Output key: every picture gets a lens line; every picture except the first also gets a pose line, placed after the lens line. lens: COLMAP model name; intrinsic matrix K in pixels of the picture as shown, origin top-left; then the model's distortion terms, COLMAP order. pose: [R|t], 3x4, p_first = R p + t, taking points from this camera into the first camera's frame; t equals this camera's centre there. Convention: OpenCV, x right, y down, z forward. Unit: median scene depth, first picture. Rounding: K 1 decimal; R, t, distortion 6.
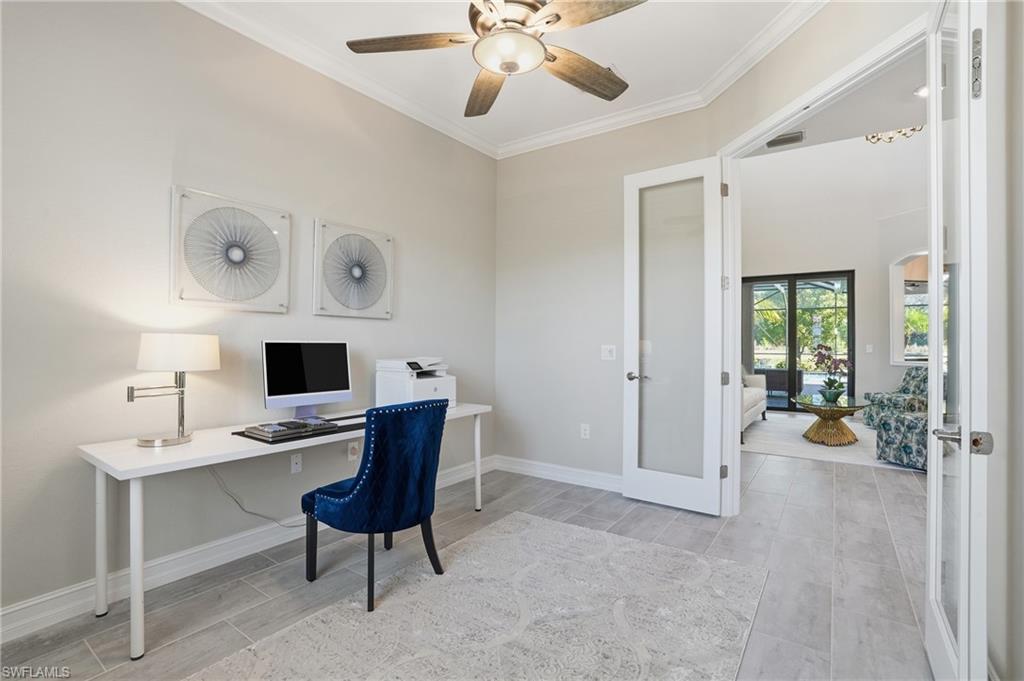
lens RADIAL K [[470.9, 0, 509.9], [0, 470.9, 342.1], [0, 0, 1]] dist [-0.042908, 0.011026]
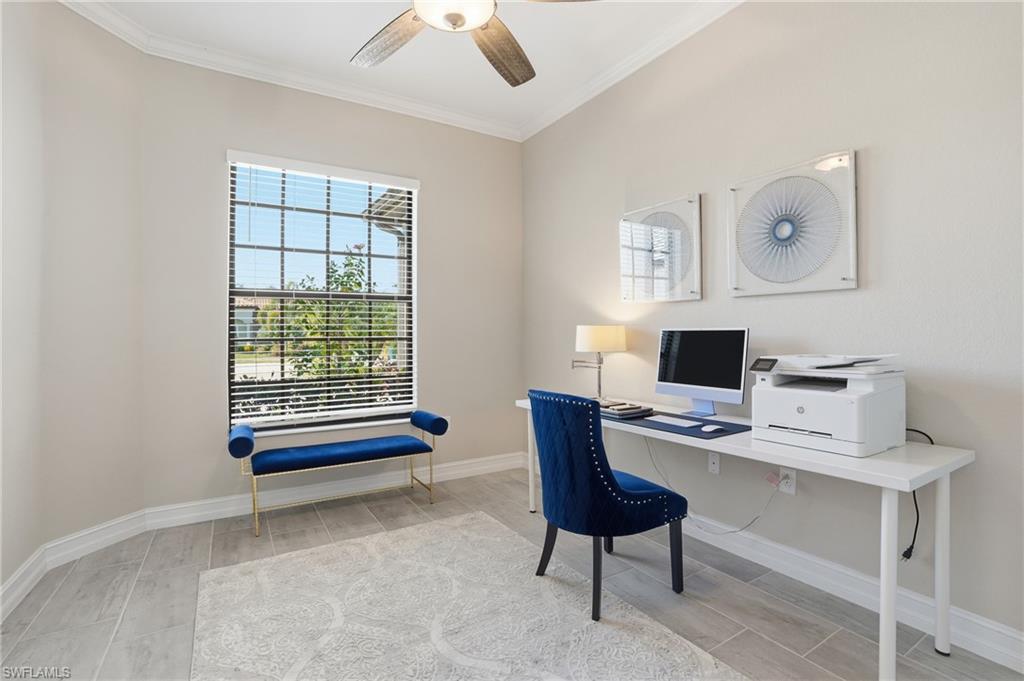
lens RADIAL K [[470.9, 0, 507.7], [0, 470.9, 335.8], [0, 0, 1]] dist [-0.042908, 0.011026]
pose [[-0.381558, 0.002867, -0.924340, 0.523699], [0.010261, 0.999947, -0.001134, 0.009052], [0.924288, -0.009917, -0.381567, 0.954971]]
